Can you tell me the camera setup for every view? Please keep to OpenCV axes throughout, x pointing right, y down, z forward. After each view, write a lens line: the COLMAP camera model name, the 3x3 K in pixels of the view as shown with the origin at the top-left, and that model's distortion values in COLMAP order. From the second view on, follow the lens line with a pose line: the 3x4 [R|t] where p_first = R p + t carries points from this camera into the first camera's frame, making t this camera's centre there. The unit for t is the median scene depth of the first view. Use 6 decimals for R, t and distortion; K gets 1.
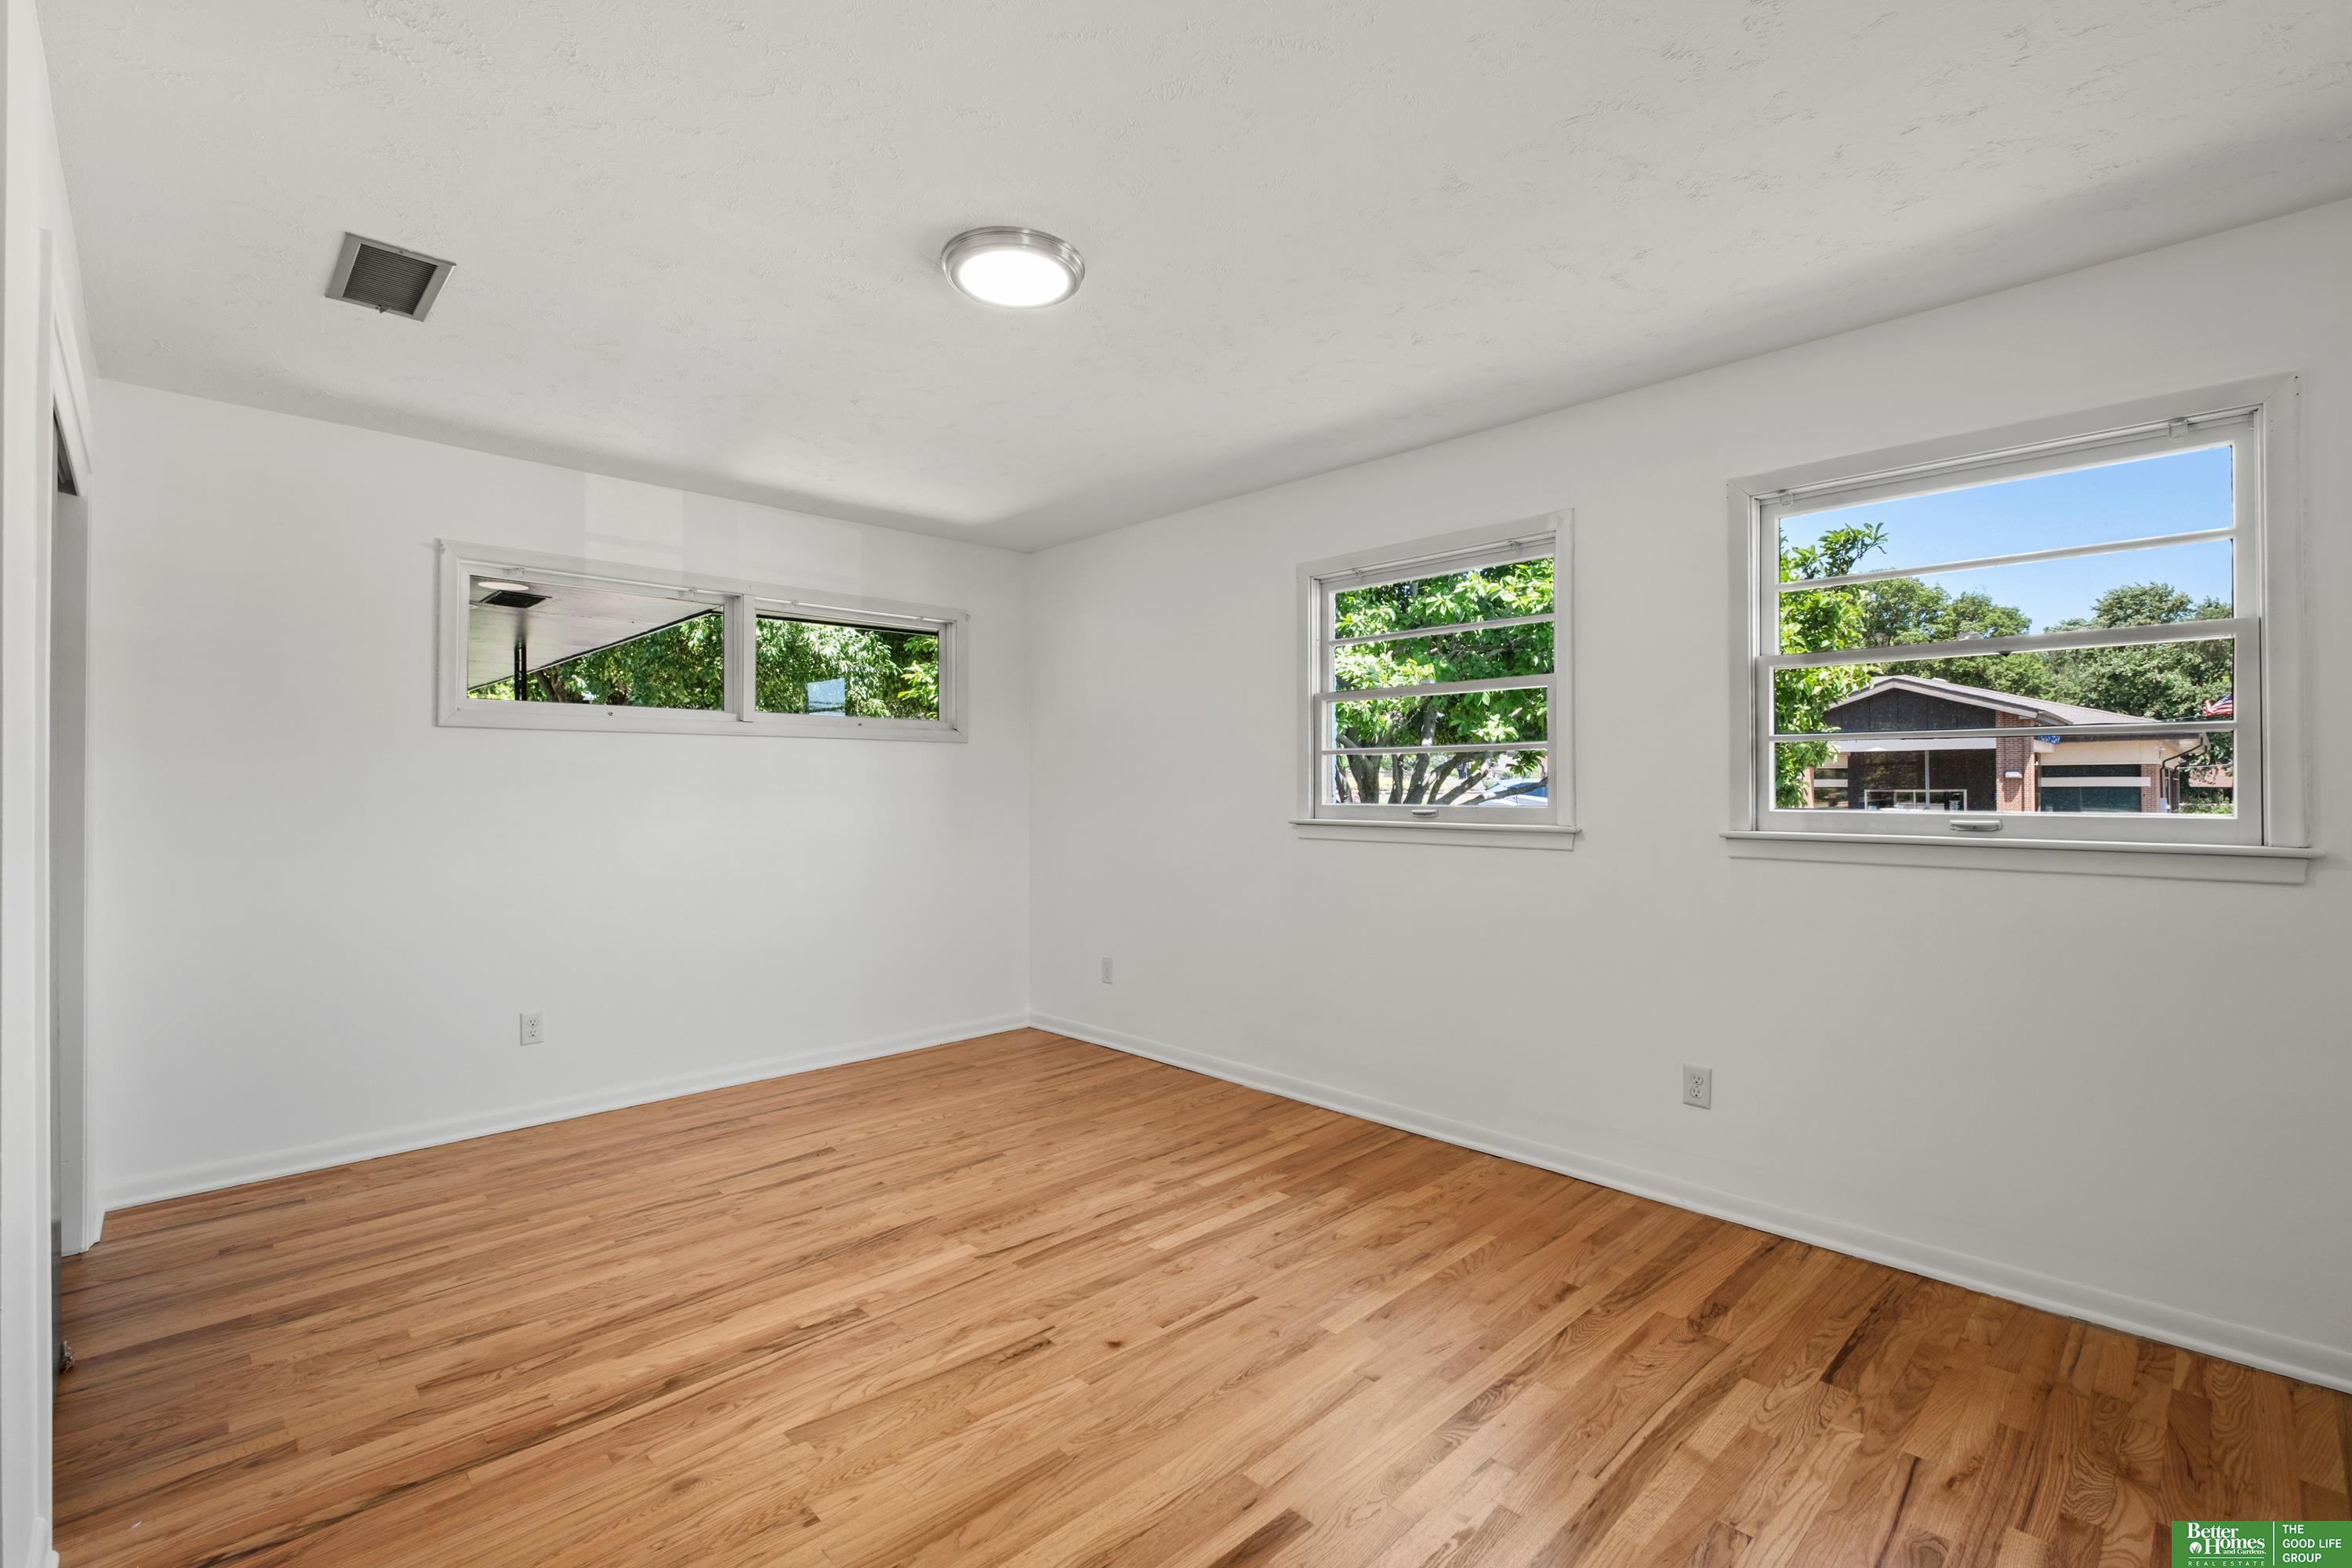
lens RADIAL K [[1023.9, 0, 1178.2], [0, 1023.9, 782.3], [0, 0, 1]] dist [-0.002215, 0.000527]
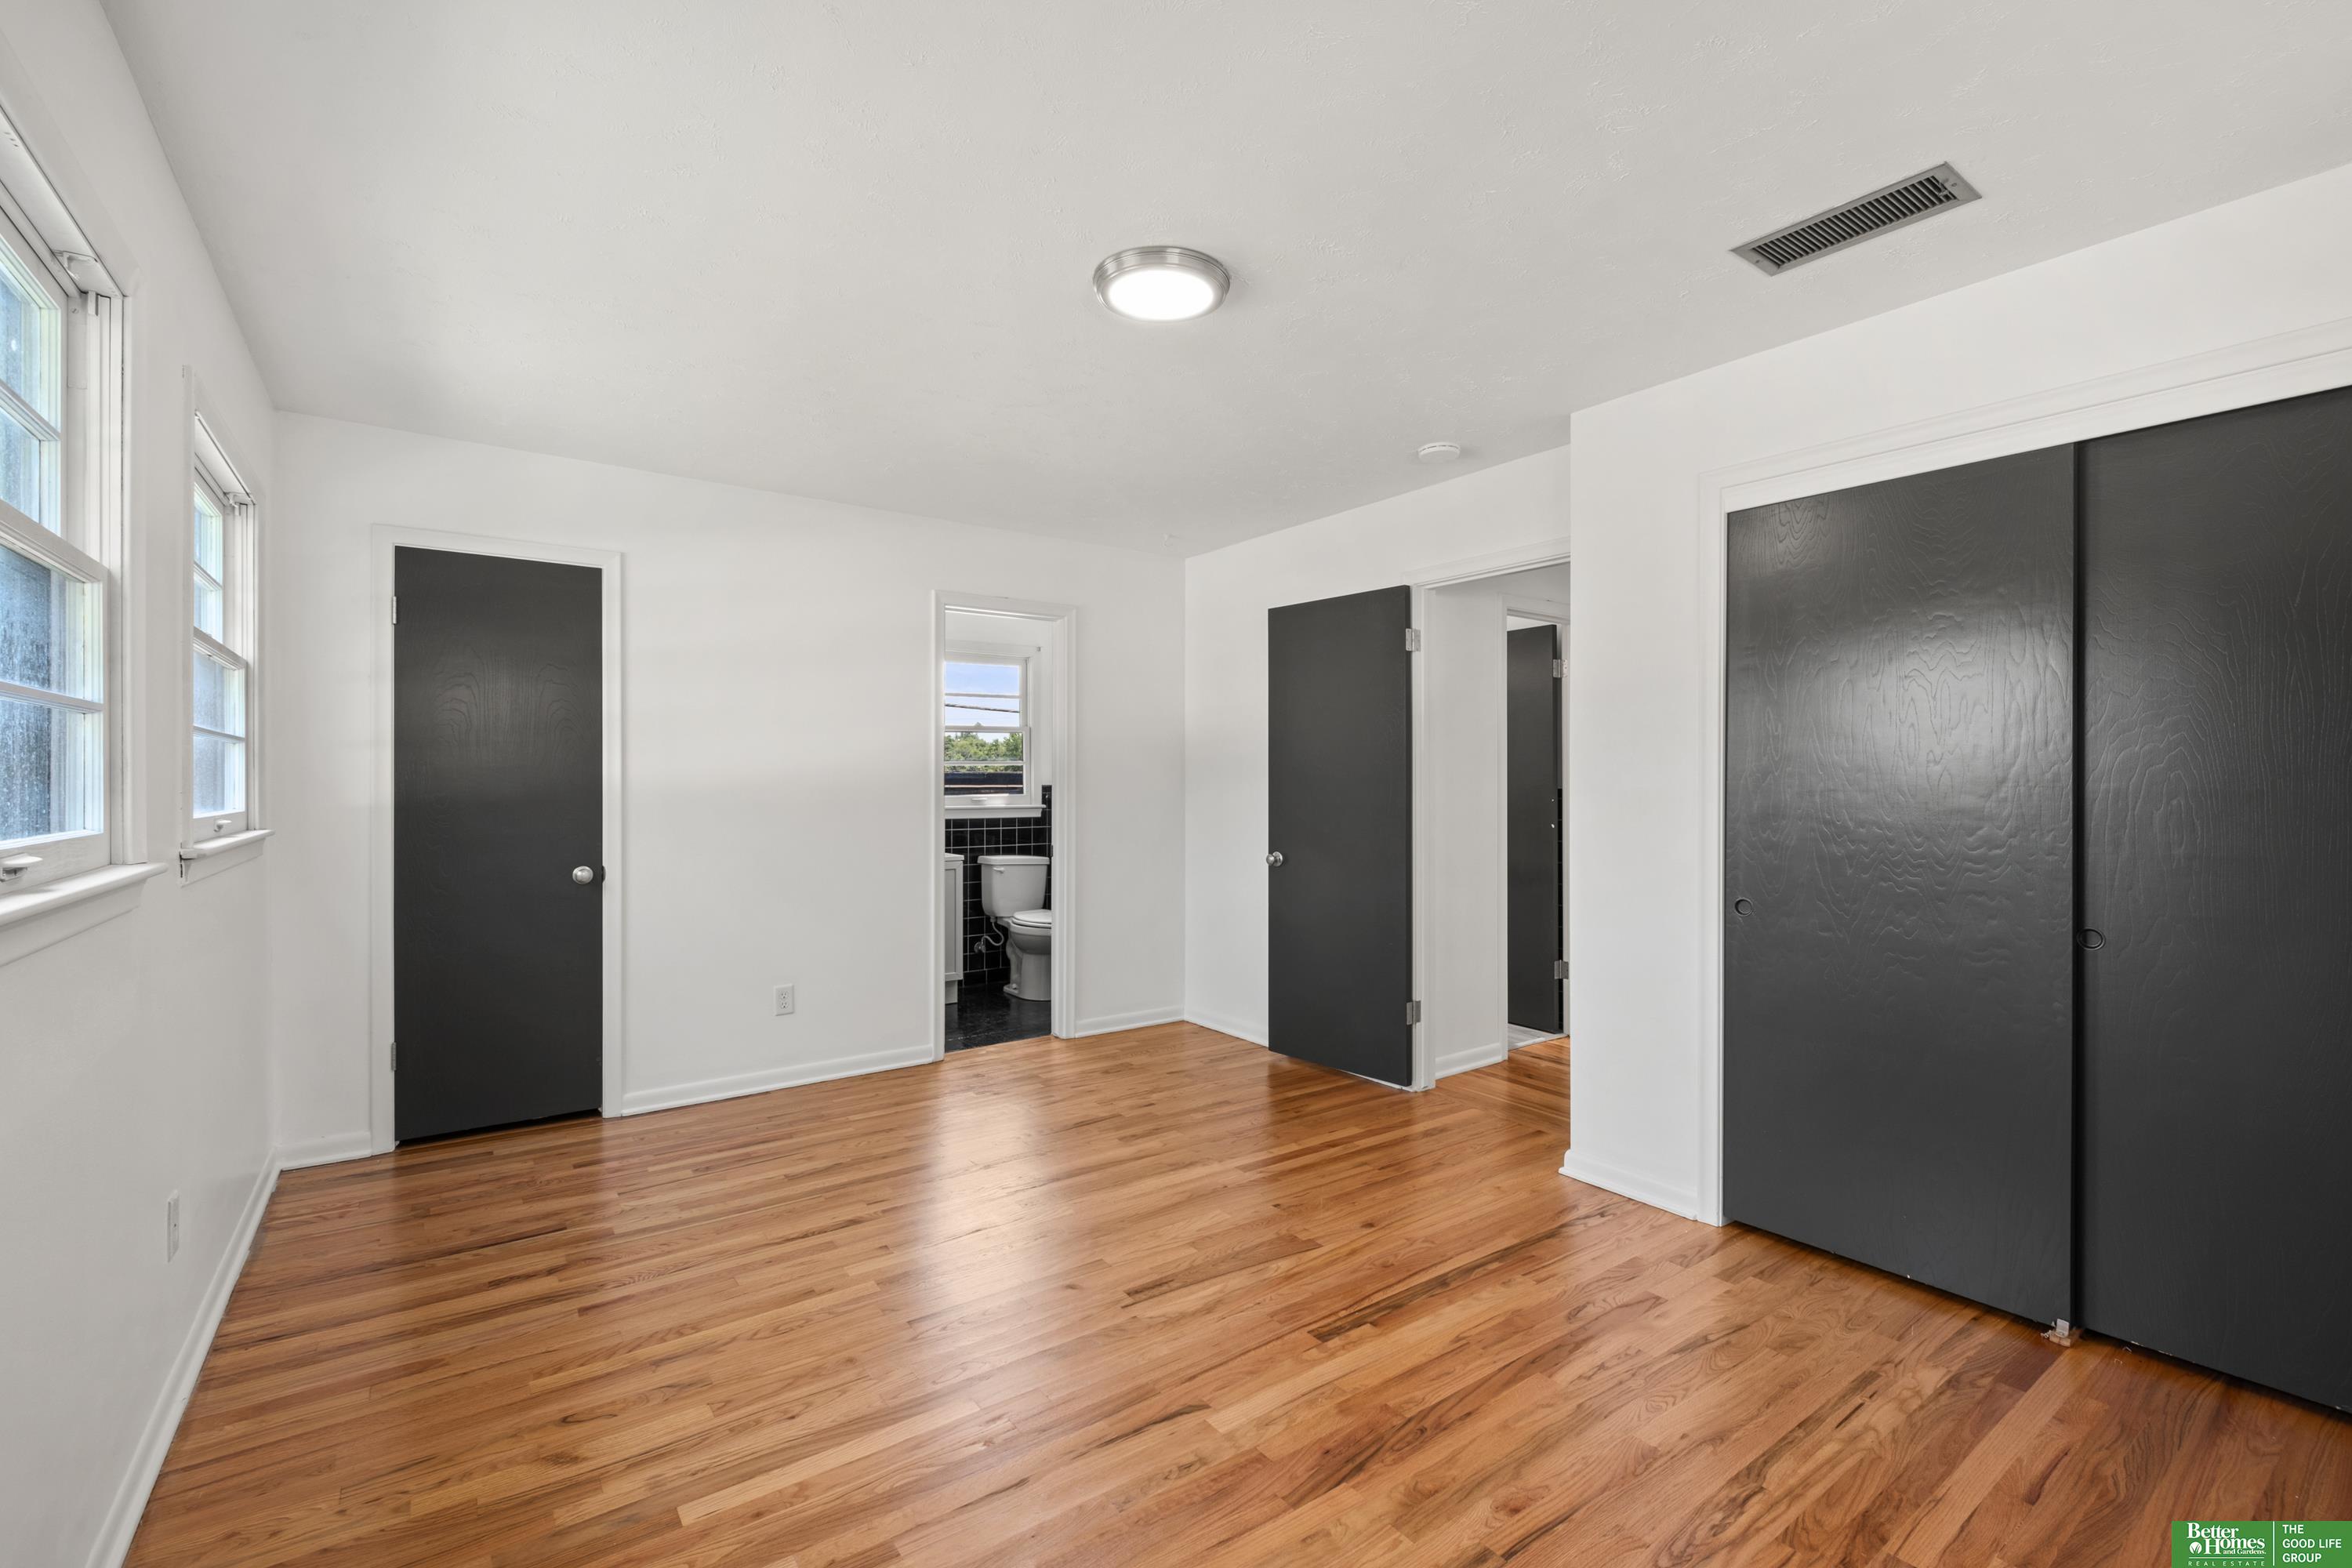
lens RADIAL K [[1023.9, 0, 1178.2], [0, 1023.9, 782.3], [0, 0, 1]] dist [-0.002215, 0.000527]
pose [[-0.988883, 0.000382, 0.148697, -0.313972], [0.000046, 0.999997, -0.002269, 0.002338], [-0.148698, -0.002237, -0.988880, 1.910433]]
